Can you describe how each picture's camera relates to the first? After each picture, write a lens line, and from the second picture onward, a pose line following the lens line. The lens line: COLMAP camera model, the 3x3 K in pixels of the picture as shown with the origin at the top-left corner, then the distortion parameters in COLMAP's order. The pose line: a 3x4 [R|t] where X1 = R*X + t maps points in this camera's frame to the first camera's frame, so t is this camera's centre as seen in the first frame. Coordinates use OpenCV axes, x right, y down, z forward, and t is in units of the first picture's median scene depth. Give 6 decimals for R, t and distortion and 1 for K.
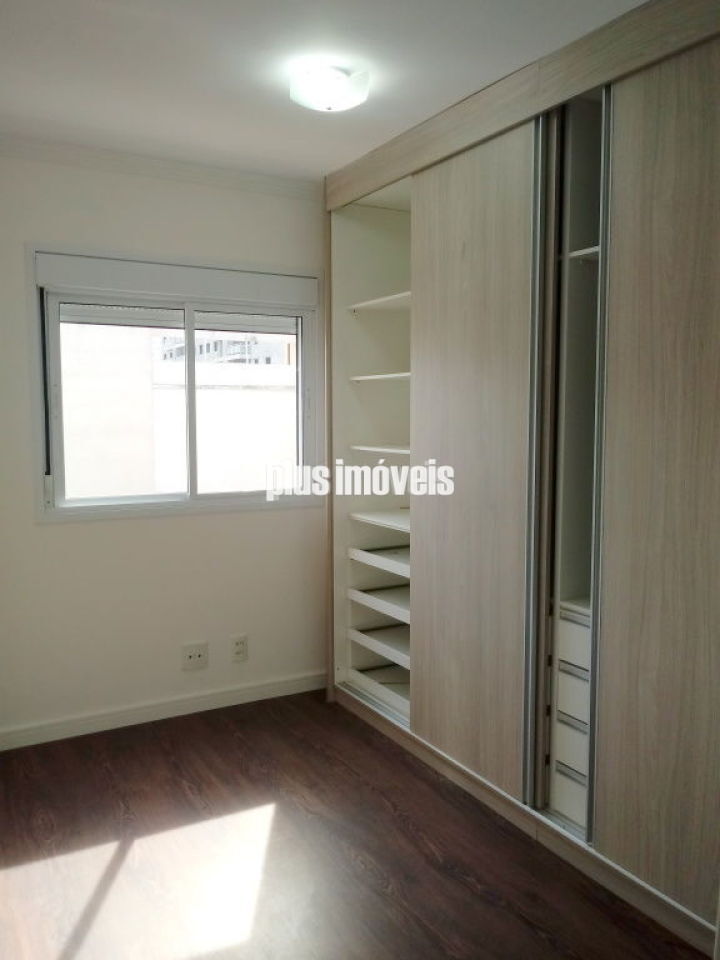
lens RADIAL K [[780.1, 0, 361.7], [0, 780.1, 477.2], [0, 0, 1]] dist [0.020548, -0.055123]
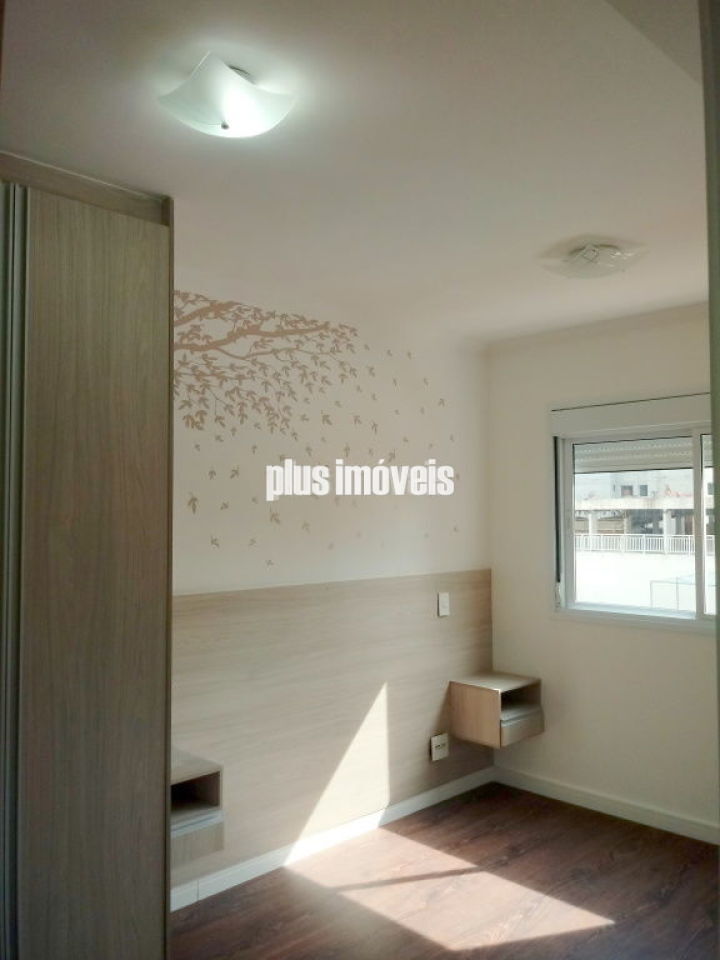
lens RADIAL K [[780.1, 0, 360.1], [0, 780.1, 479.7], [0, 0, 1]] dist [0.020548, -0.055123]
pose [[0.250435, -0.046786, -0.967002, 0.877982], [-0.079461, 0.994468, -0.068694, -0.062360], [0.964867, 0.094042, 0.245332, 0.420112]]
